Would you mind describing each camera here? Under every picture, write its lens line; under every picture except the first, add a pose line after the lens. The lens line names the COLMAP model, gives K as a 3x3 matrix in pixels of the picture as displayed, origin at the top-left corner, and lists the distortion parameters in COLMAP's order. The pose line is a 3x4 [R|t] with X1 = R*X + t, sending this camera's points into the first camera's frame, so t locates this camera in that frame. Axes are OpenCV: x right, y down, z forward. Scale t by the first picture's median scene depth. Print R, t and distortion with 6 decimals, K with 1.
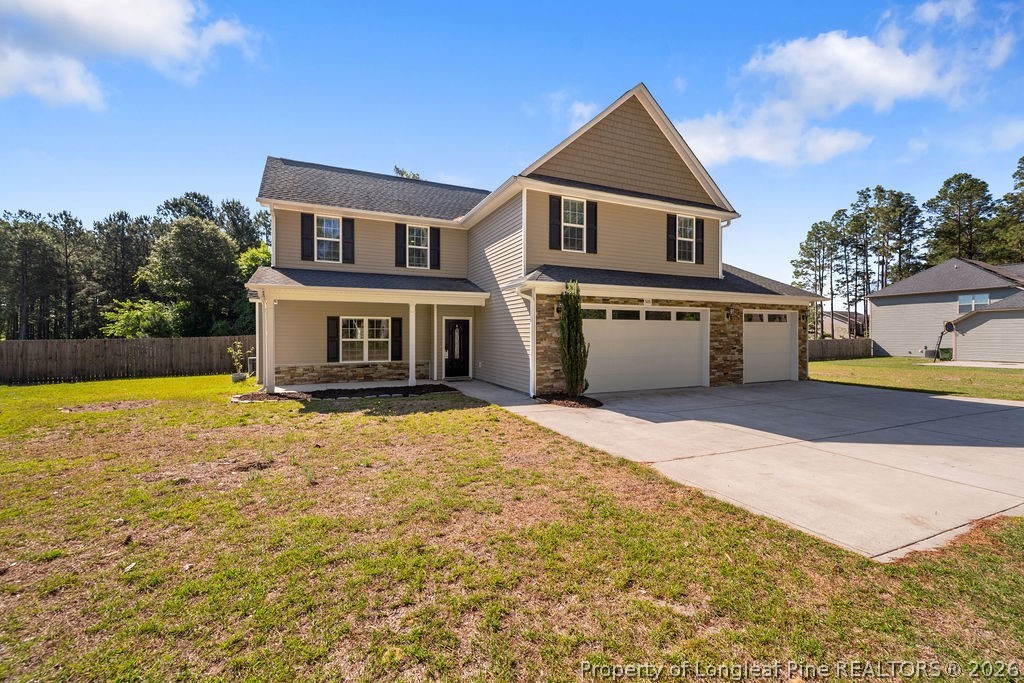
lens RADIAL K [[421.6, 0, 493.3], [0, 421.6, 315.7], [0, 0, 1]] dist [0.008634, -0.000205]
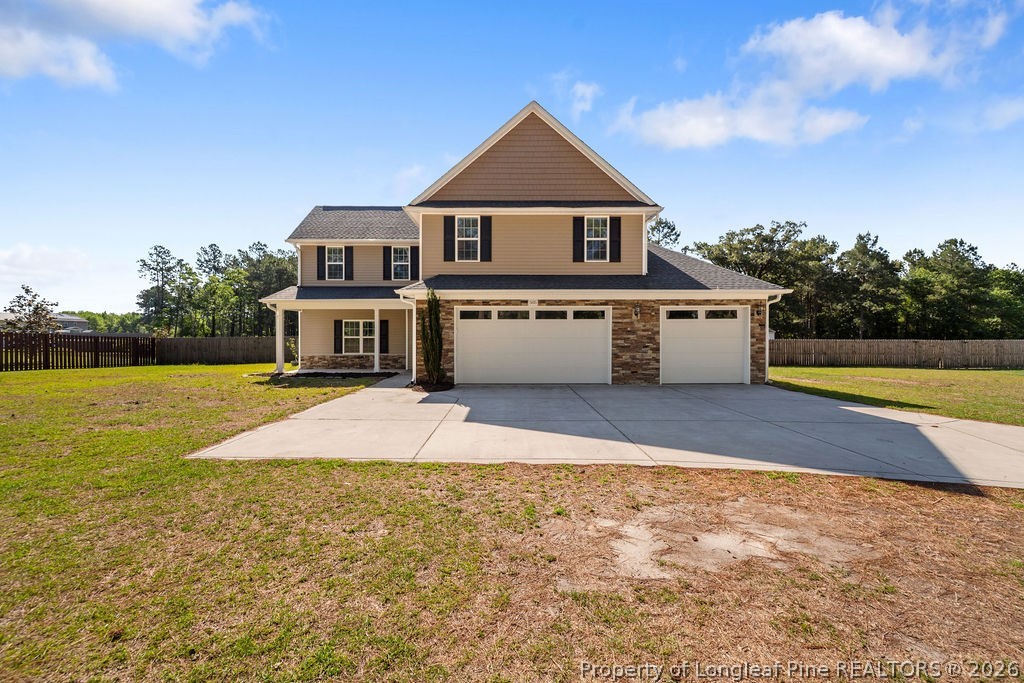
lens RADIAL K [[421.6, 0, 479.8], [0, 421.6, 319.0], [0, 0, 1]] dist [0.008634, -0.000205]
pose [[0.907453, -0.015690, -0.419860, 0.631287], [0.016390, 0.999864, -0.001940, 0.009068], [0.419834, -0.005121, 0.907587, -0.042902]]
